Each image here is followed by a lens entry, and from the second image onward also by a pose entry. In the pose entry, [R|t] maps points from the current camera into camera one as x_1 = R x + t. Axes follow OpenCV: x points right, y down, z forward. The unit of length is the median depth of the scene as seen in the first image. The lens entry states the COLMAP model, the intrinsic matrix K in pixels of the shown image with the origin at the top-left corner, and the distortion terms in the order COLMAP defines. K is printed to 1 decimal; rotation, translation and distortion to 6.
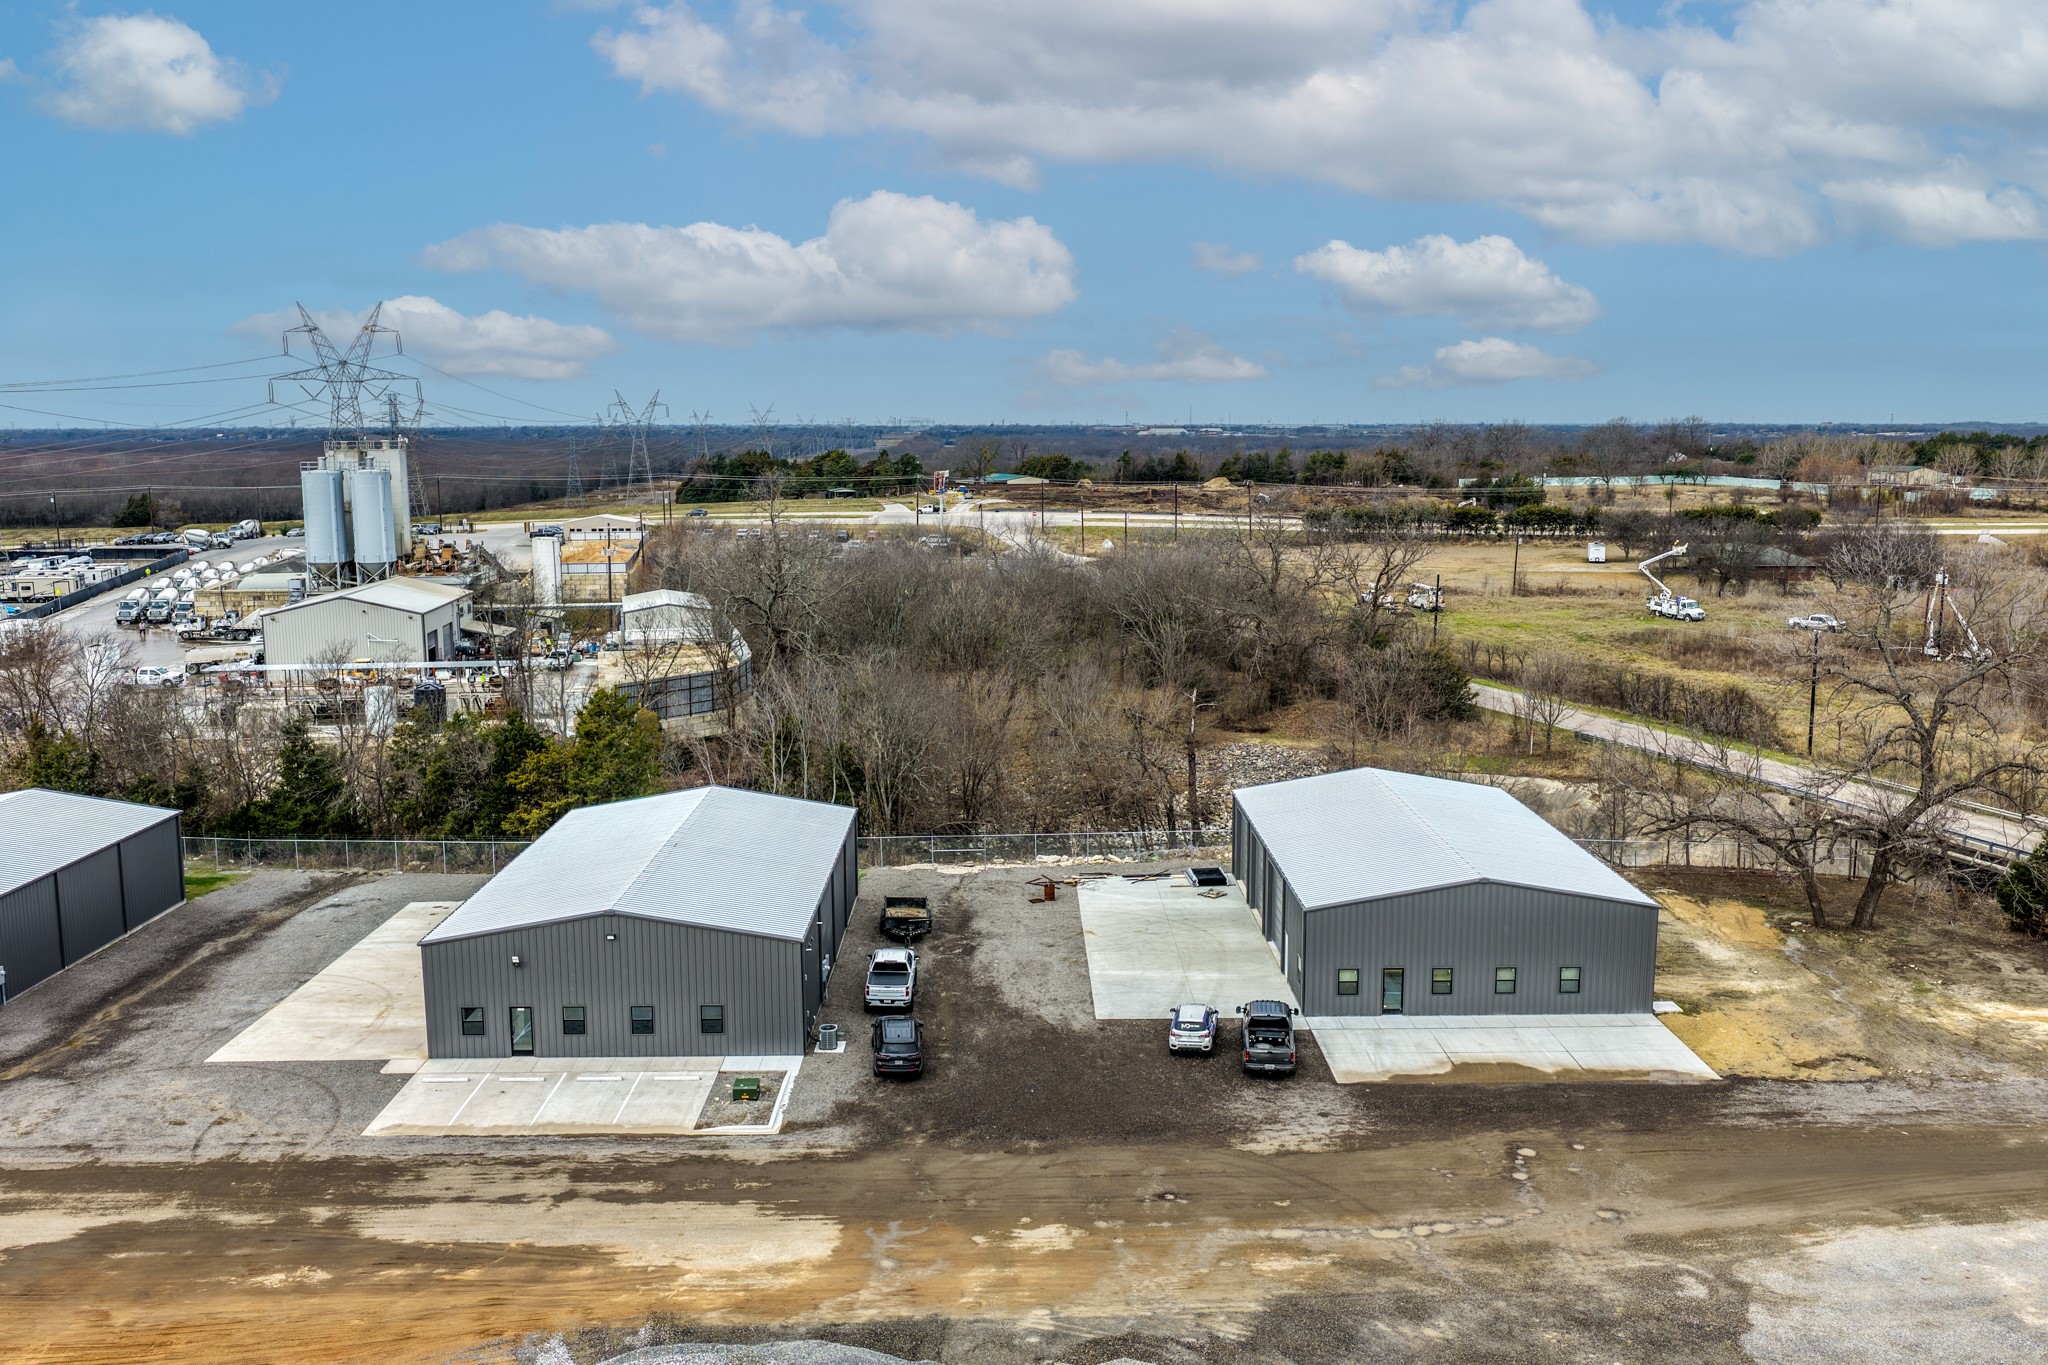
lens RADIAL K [[1690.7, 0, 1031.1], [0, 1690.7, 680.7], [0, 0, 1]] dist [-0.011752, 0.033917]
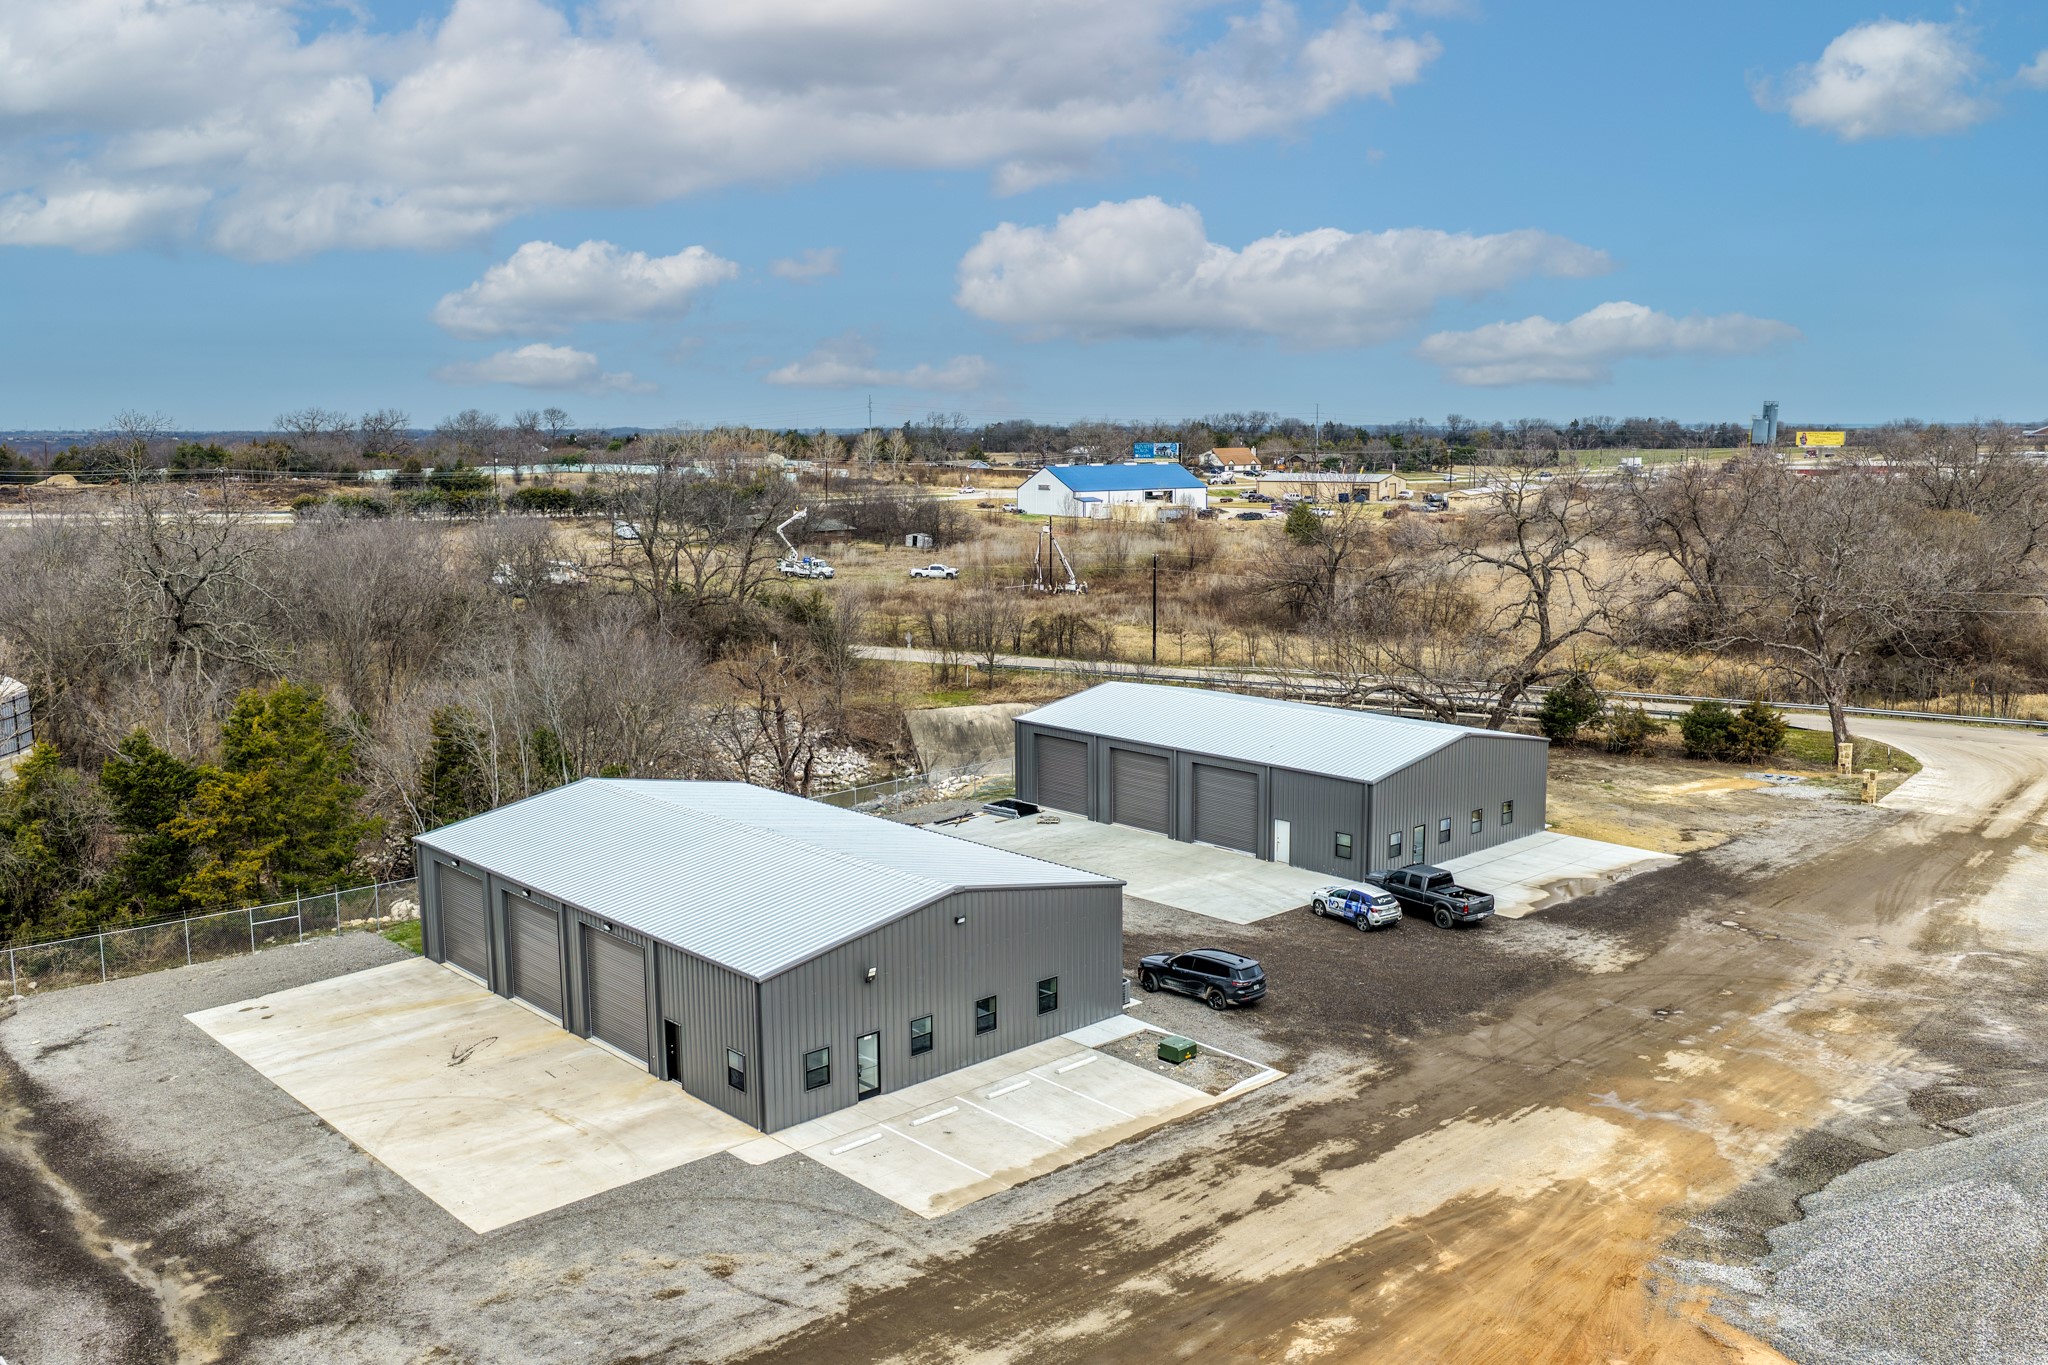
lens RADIAL K [[1690.7, 0, 1027.5], [0, 1690.7, 686.6], [0, 0, 1]] dist [-0.011752, 0.033917]
pose [[0.744862, -0.102049, 0.659369, -0.850340], [0.101805, 0.994046, 0.038841, 0.015434], [-0.659407, 0.038196, 0.750816, 0.424260]]
